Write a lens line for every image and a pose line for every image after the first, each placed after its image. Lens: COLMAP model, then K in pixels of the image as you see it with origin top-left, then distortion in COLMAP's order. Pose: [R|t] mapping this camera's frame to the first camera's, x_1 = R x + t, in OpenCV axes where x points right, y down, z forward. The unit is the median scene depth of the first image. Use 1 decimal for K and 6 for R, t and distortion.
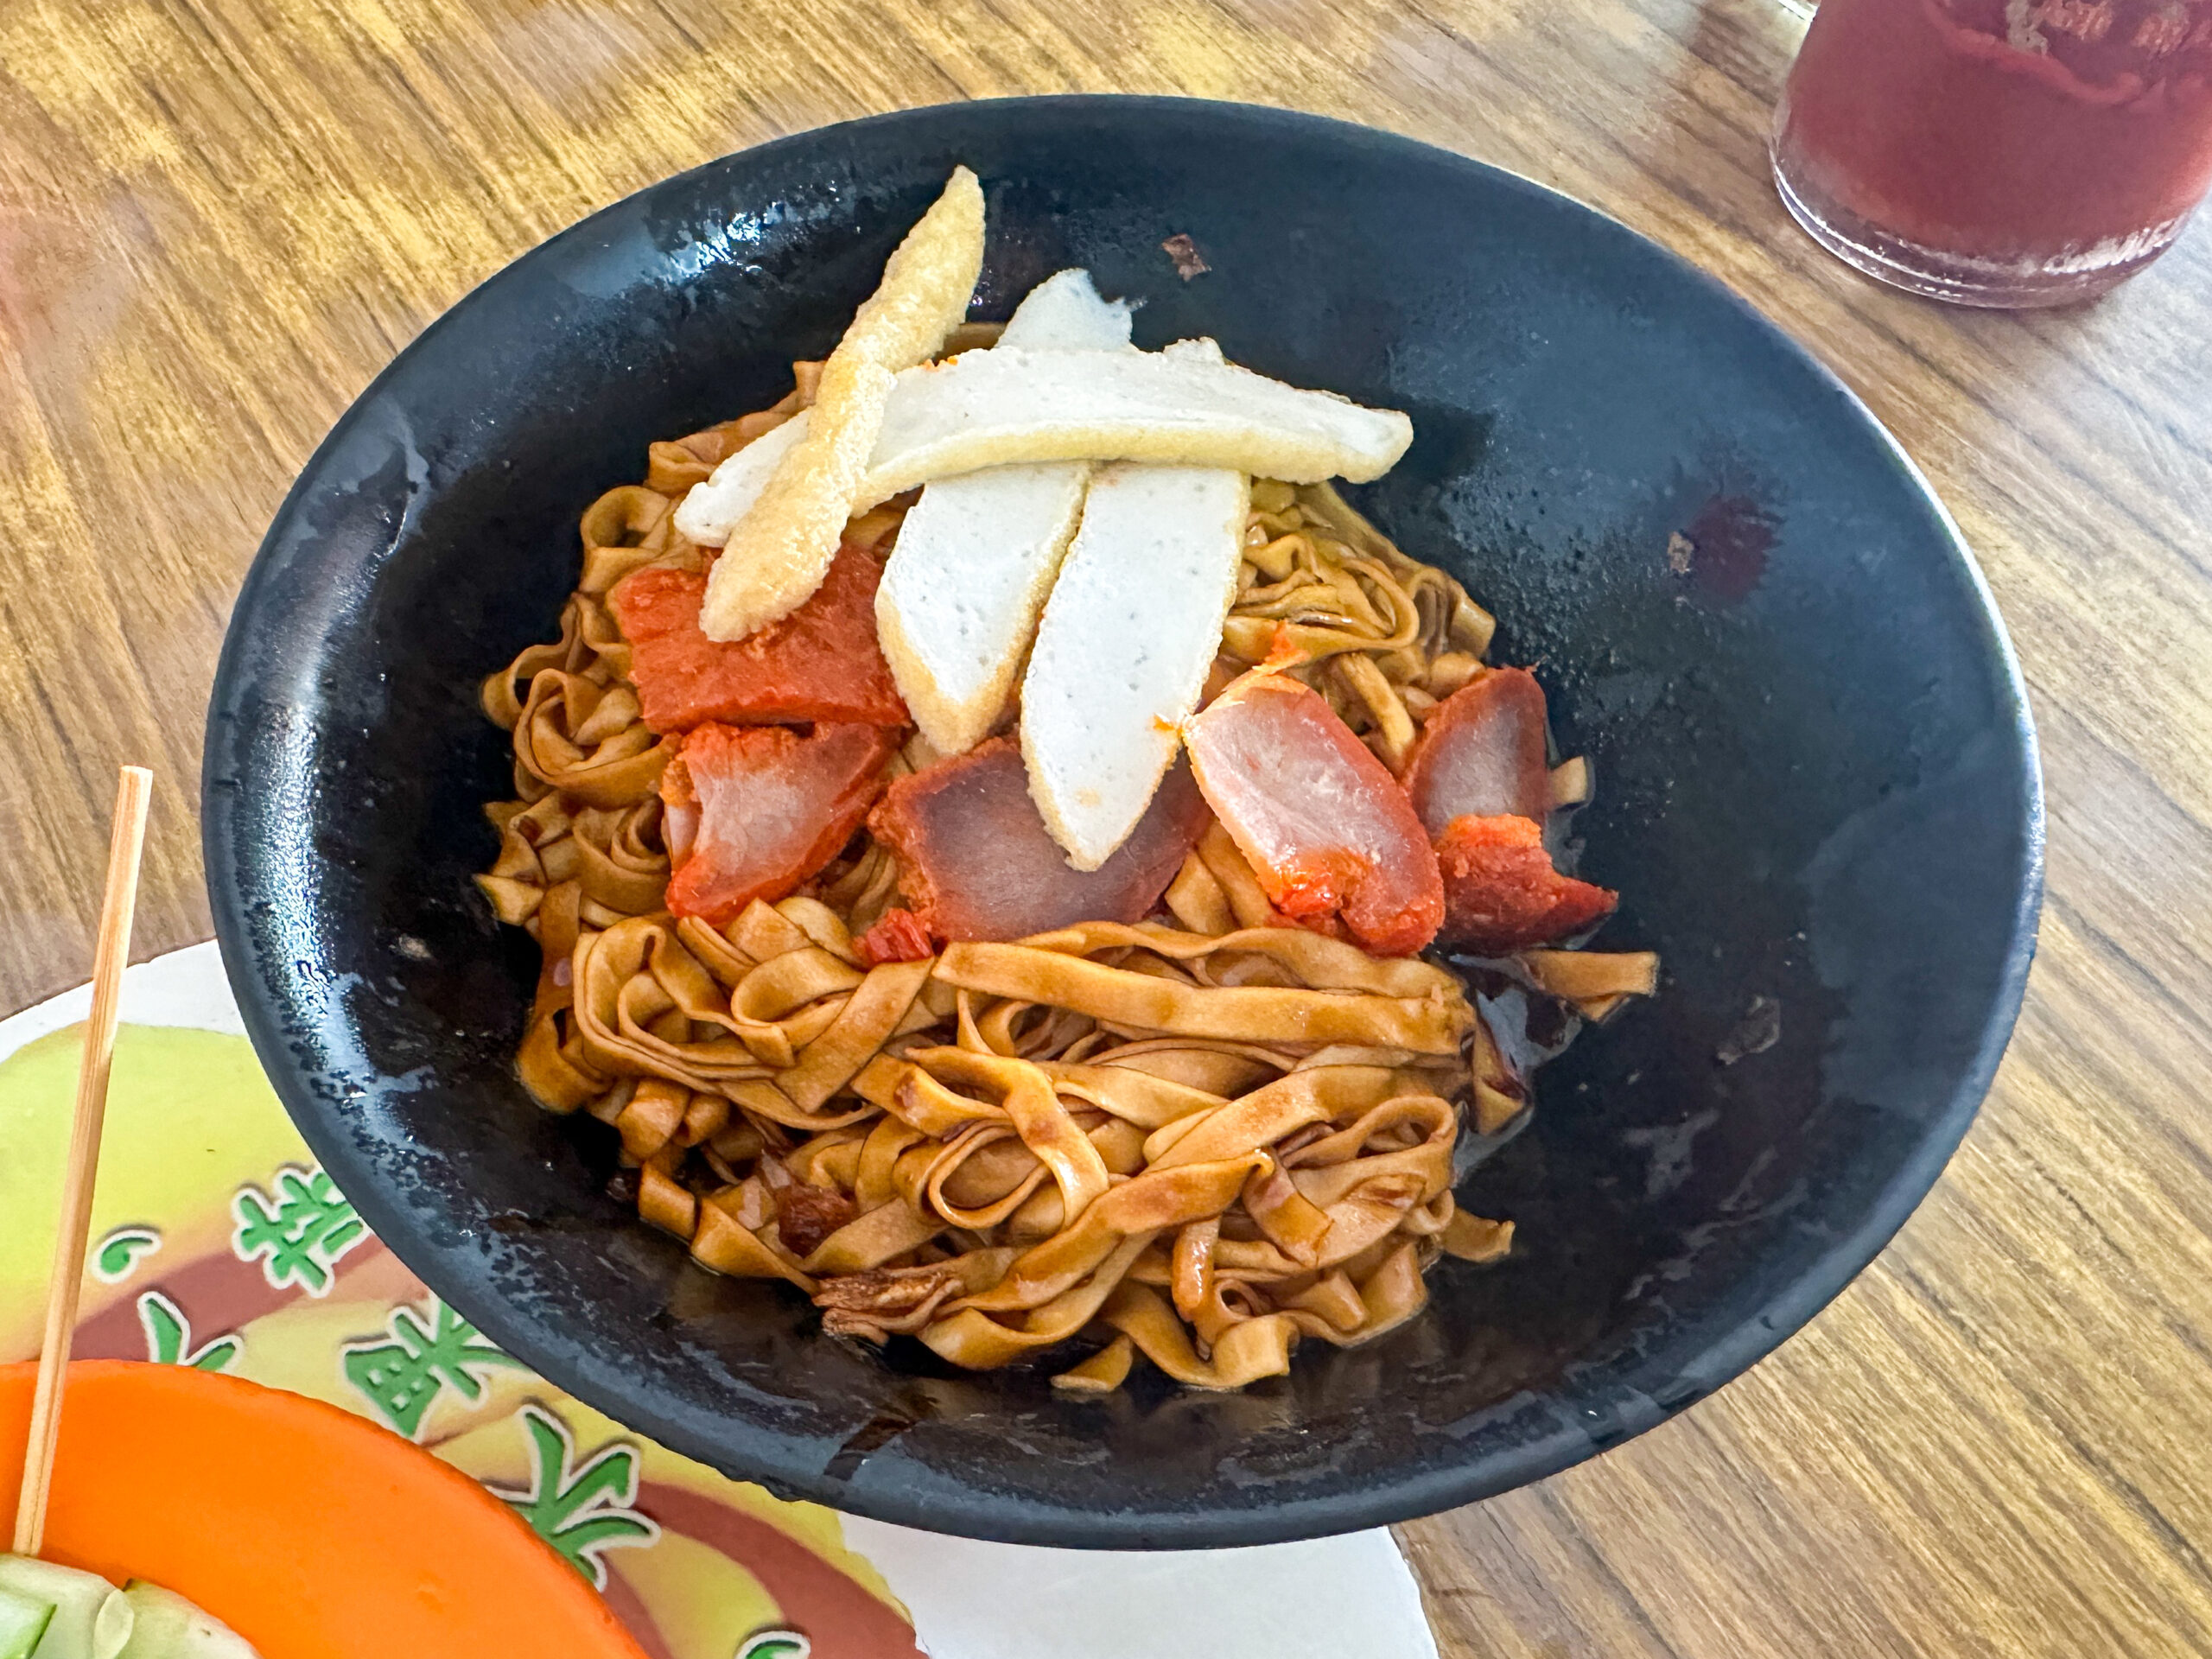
lens RADIAL K [[1594.0, 0, 898.3], [0, 1594.0, 827.8], [0, 0, 1]] dist [-0.005287, -0.002917]
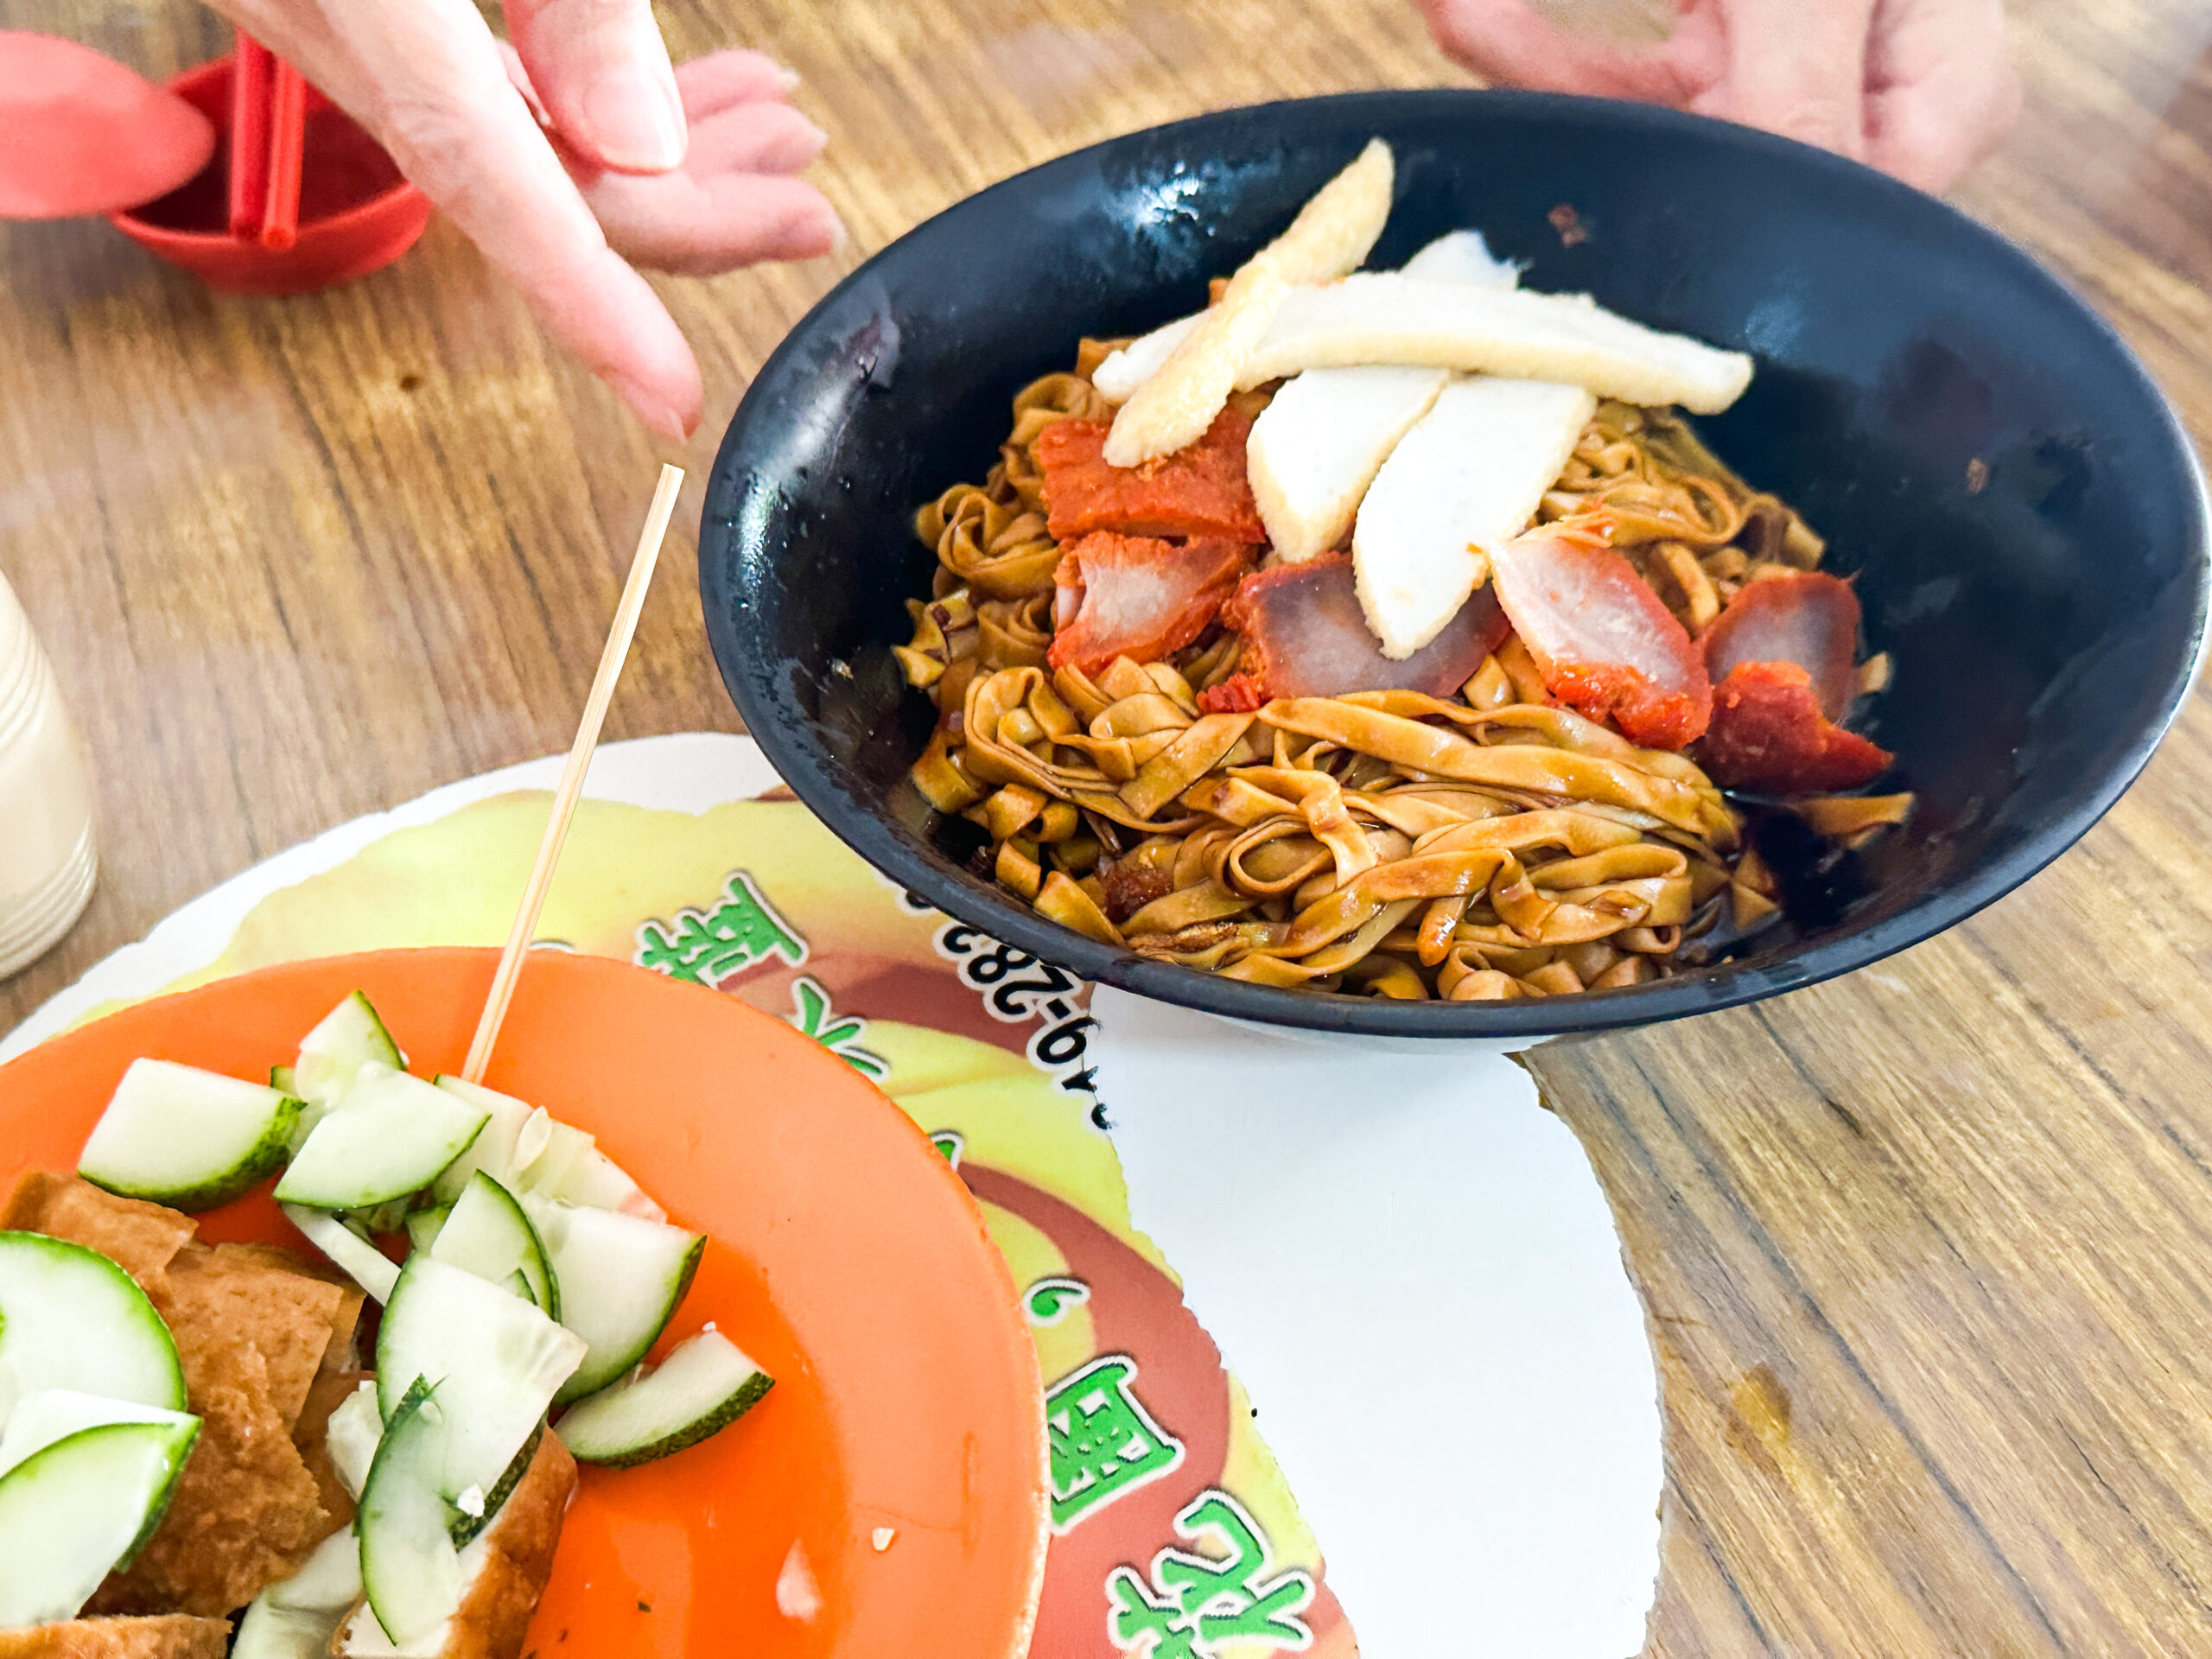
lens RADIAL K [[2627.1, 0, 1106.0], [0, 2627.1, 829.5], [0, 0, 1]] dist [0.146571, -0.447399]
pose [[0.986059, 0.088945, -0.140632, 0.186809], [-0.119378, 0.966901, -0.225501, 0.605740], [0.115920, 0.239145, 0.964039, -0.873148]]
